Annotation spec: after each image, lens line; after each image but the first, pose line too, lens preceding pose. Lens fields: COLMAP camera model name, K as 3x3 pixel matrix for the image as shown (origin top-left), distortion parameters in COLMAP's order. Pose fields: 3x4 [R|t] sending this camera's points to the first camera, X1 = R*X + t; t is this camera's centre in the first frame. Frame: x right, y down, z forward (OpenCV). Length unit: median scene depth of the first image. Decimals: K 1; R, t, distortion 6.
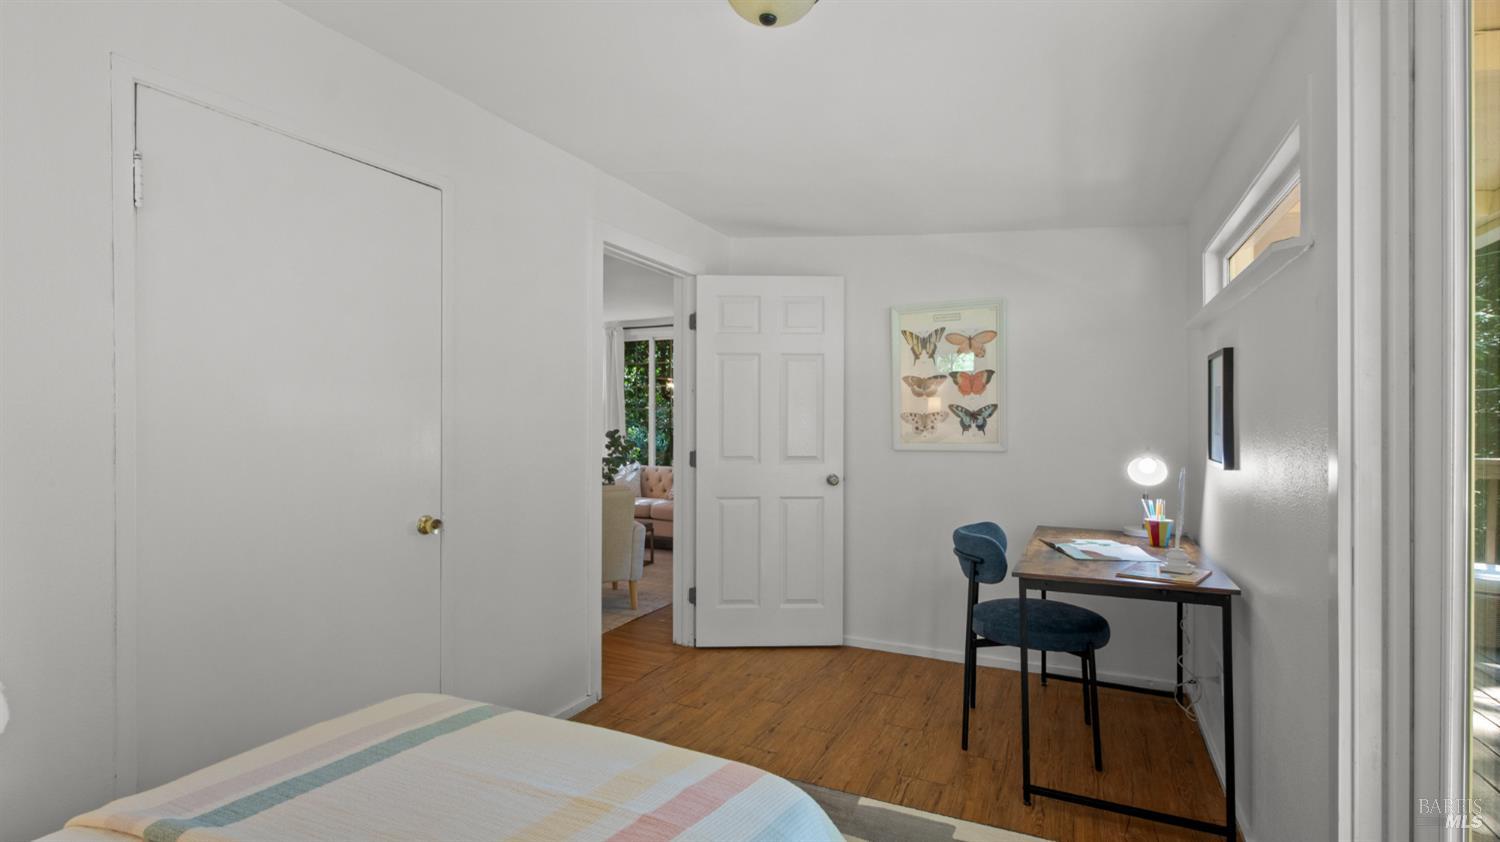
lens RADIAL K [[683.9, 0, 742.1], [0, 683.9, 427.1], [0, 0, 1]] dist [0.007379, -0.002910]
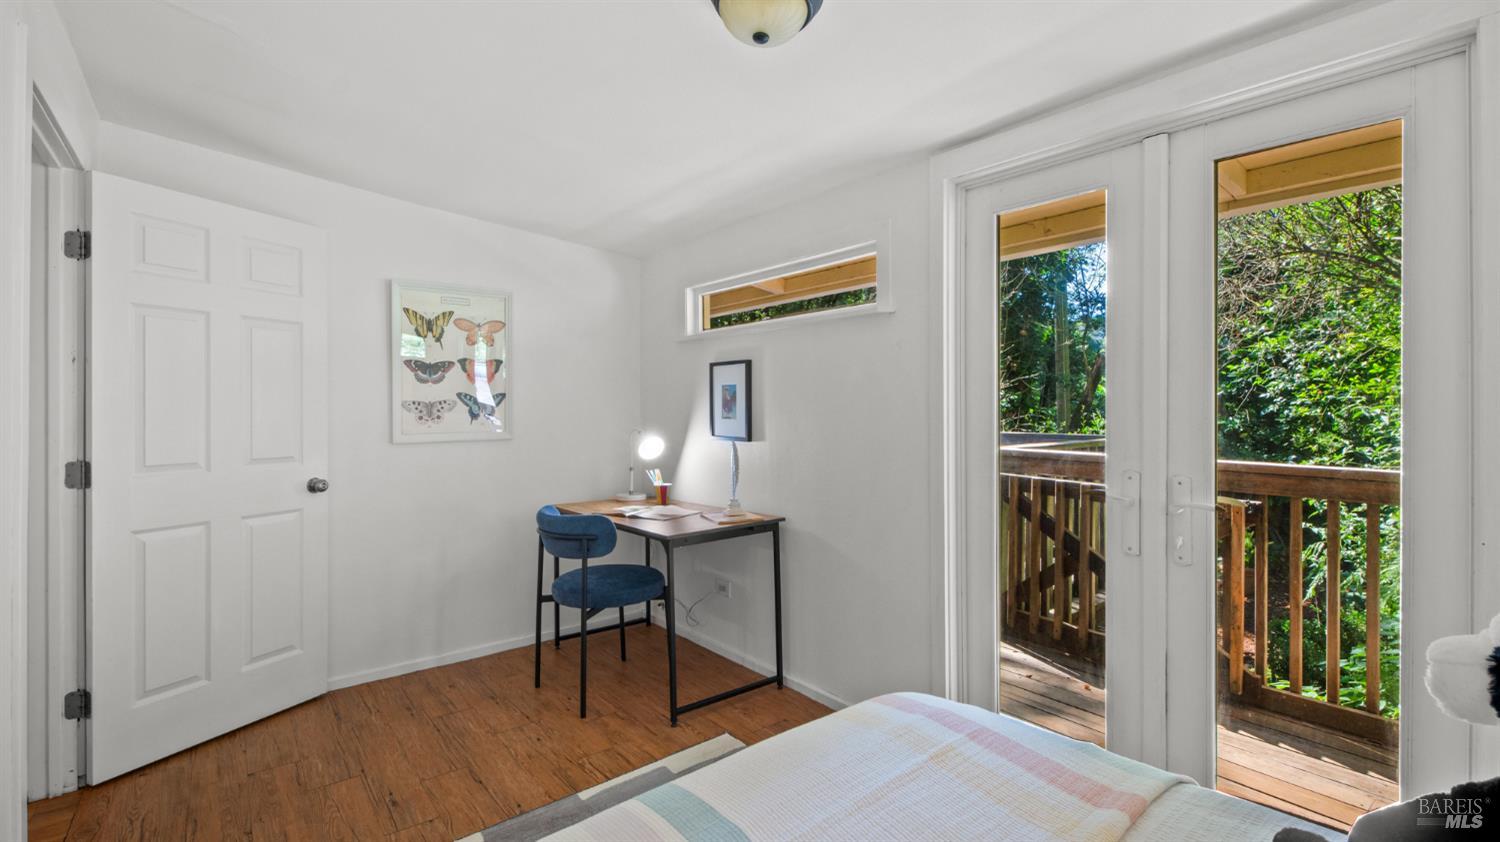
lens RADIAL K [[683.9, 0, 740.7], [0, 683.9, 409.7], [0, 0, 1]] dist [0.007379, -0.002910]
pose [[0.421376, -0.002537, 0.906882, -0.399295], [0.010712, 0.999940, -0.002181, -0.002801], [-0.906823, 0.010634, 0.421378, 0.240077]]
